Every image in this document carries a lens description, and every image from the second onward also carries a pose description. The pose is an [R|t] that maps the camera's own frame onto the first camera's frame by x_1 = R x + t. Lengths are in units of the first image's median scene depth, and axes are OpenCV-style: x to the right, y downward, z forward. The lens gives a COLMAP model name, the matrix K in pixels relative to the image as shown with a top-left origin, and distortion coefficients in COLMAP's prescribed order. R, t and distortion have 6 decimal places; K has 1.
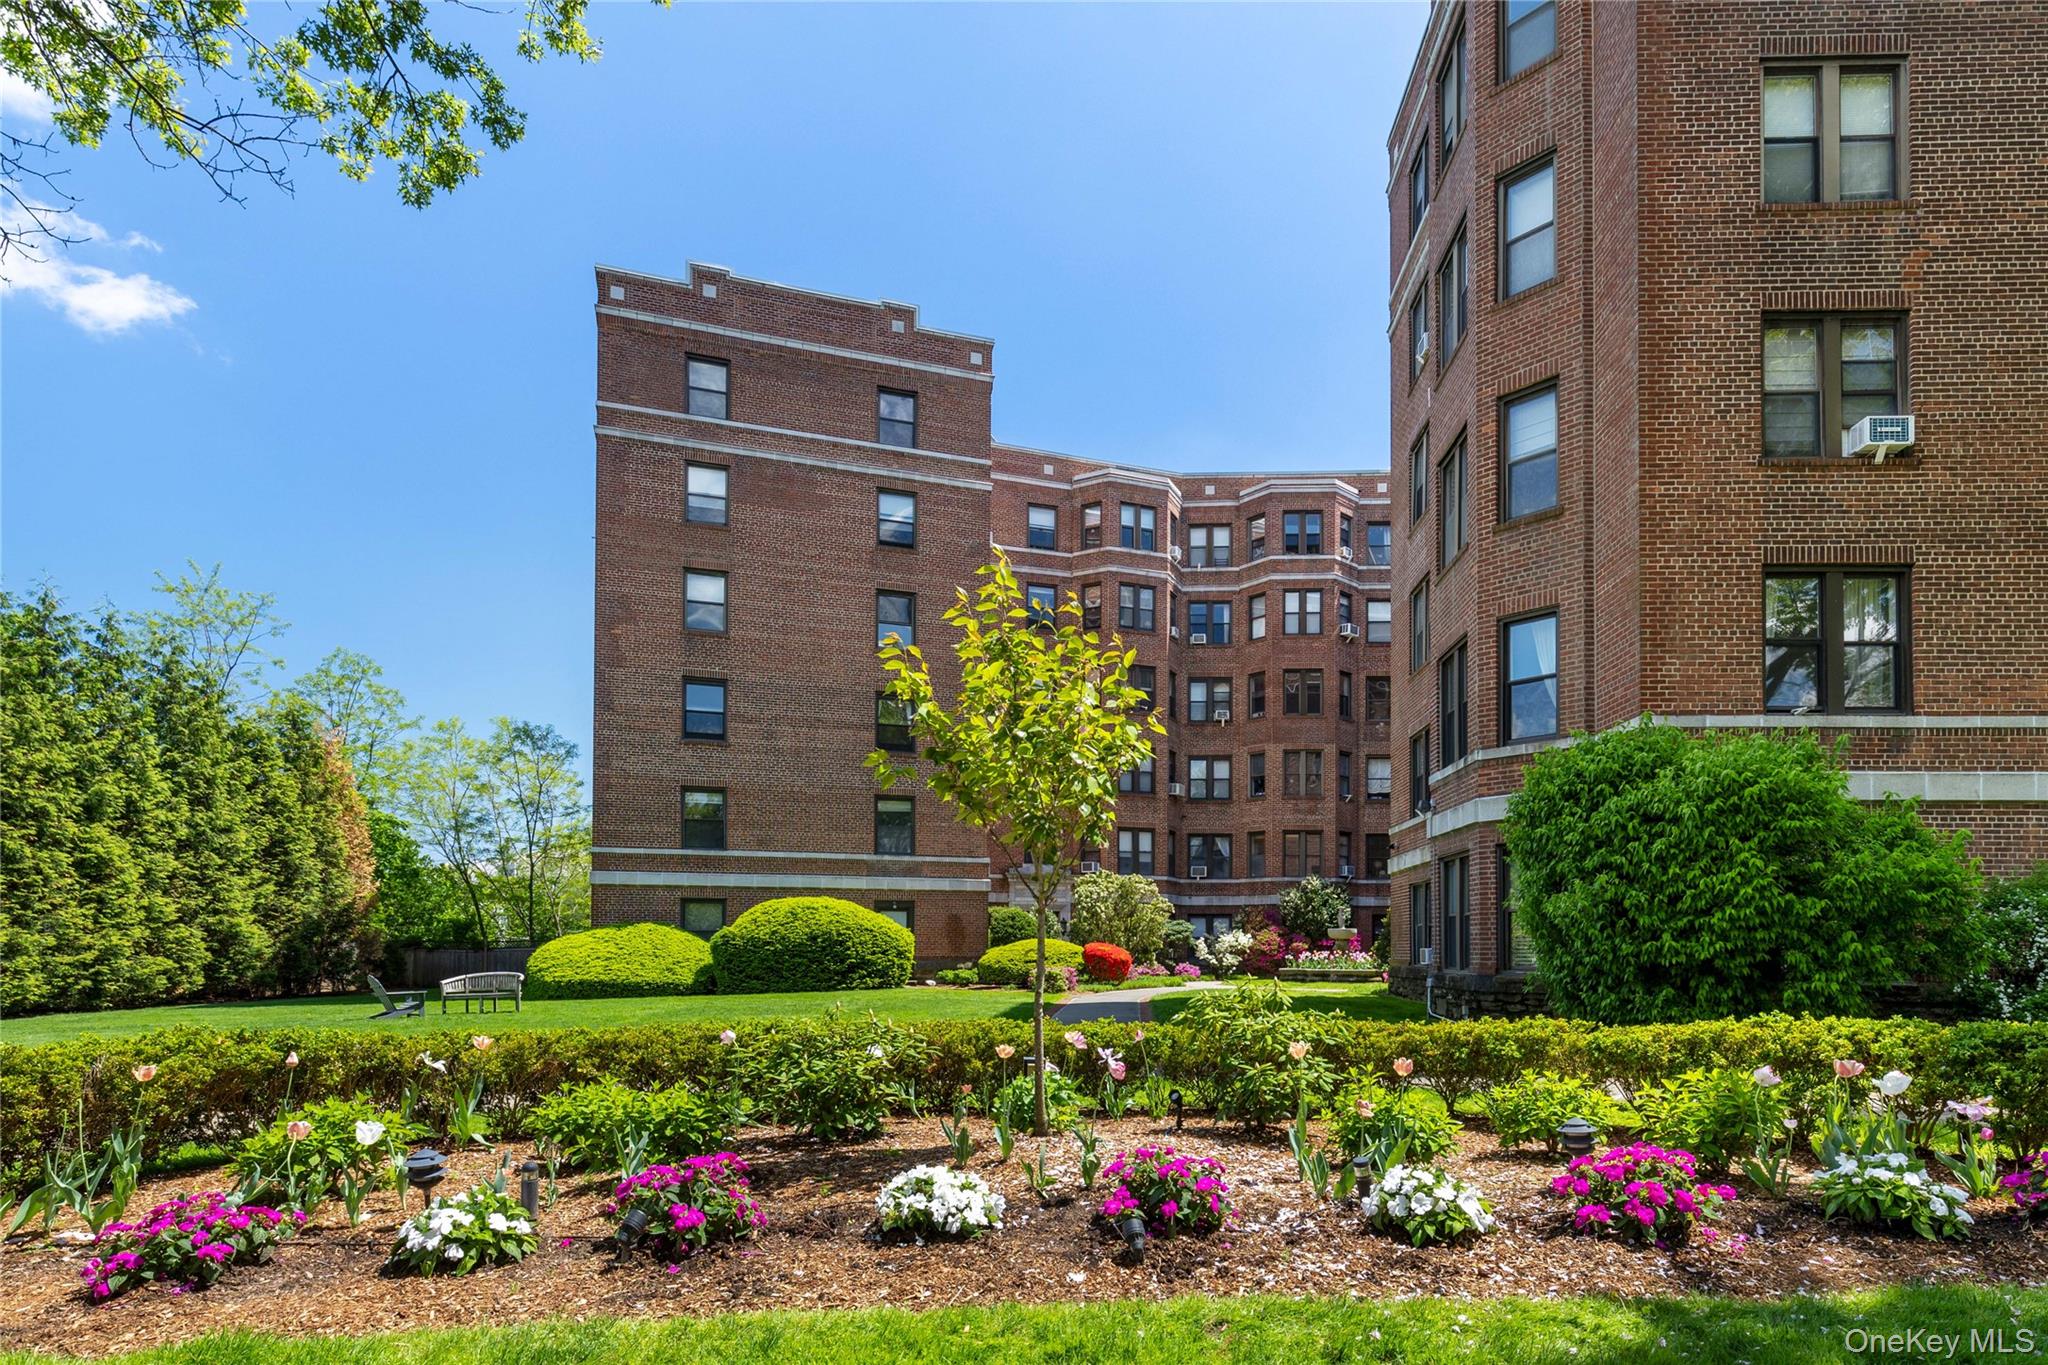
lens RADIAL K [[912.9, 0, 1022.3], [0, 912.9, 674.6], [0, 0, 1]] dist [0.005791, -0.000782]
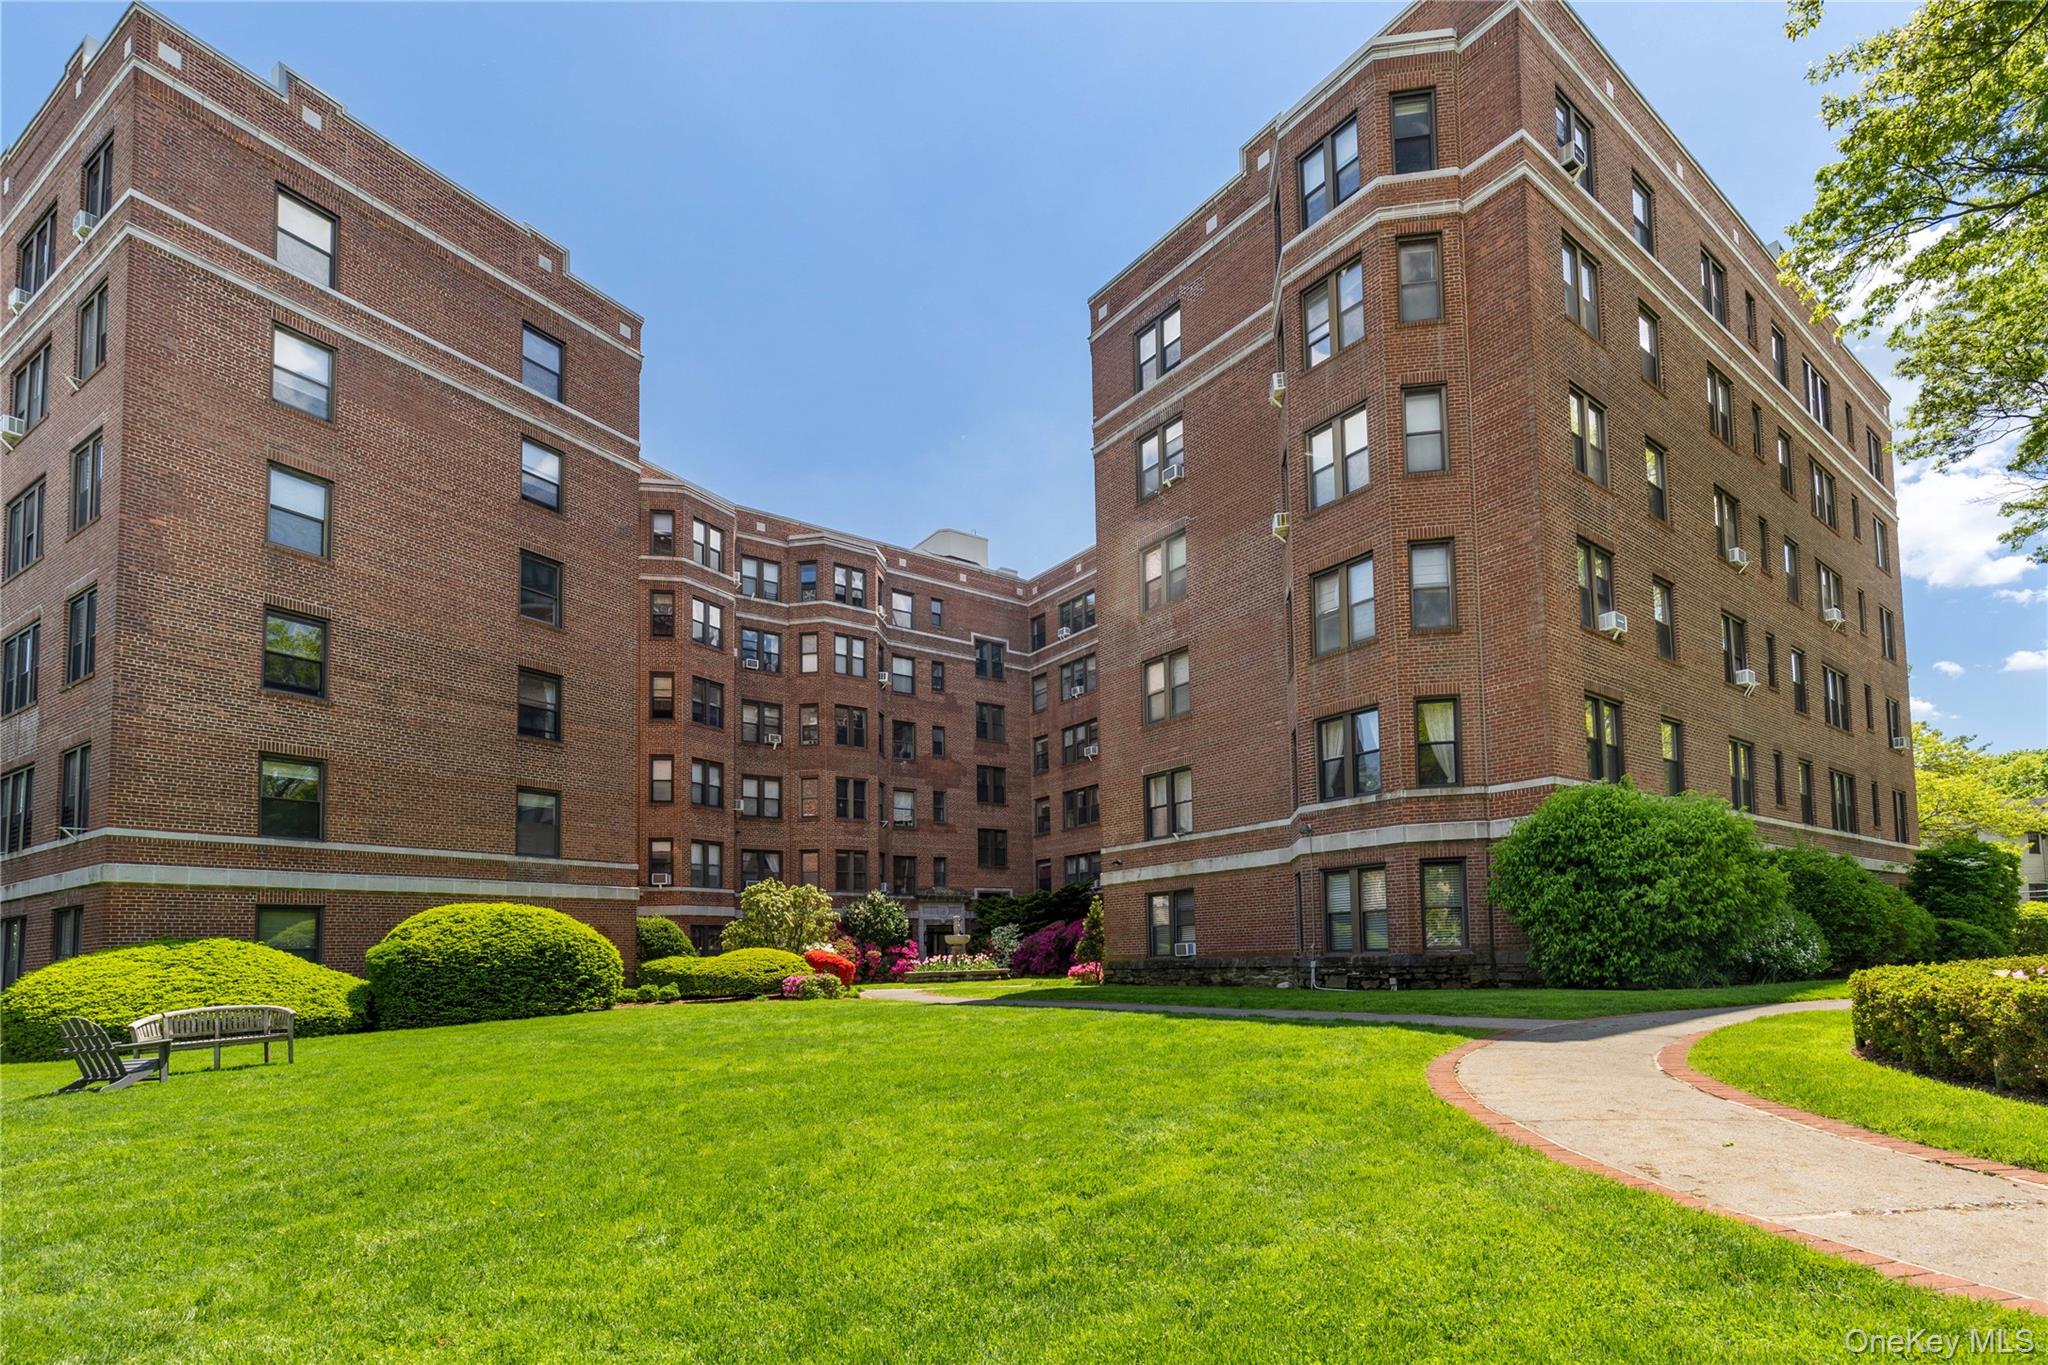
lens RADIAL K [[833.4, 0, 1023.4], [0, 833.4, 689.6], [0, 0, 1]] dist [0.001313, 0.000079]
pose [[0.819056, 0.147644, 0.554390, -0.197709], [-0.133982, 0.988824, -0.065396, 0.027239], [-0.557850, -0.020715, 0.829683, 0.081646]]
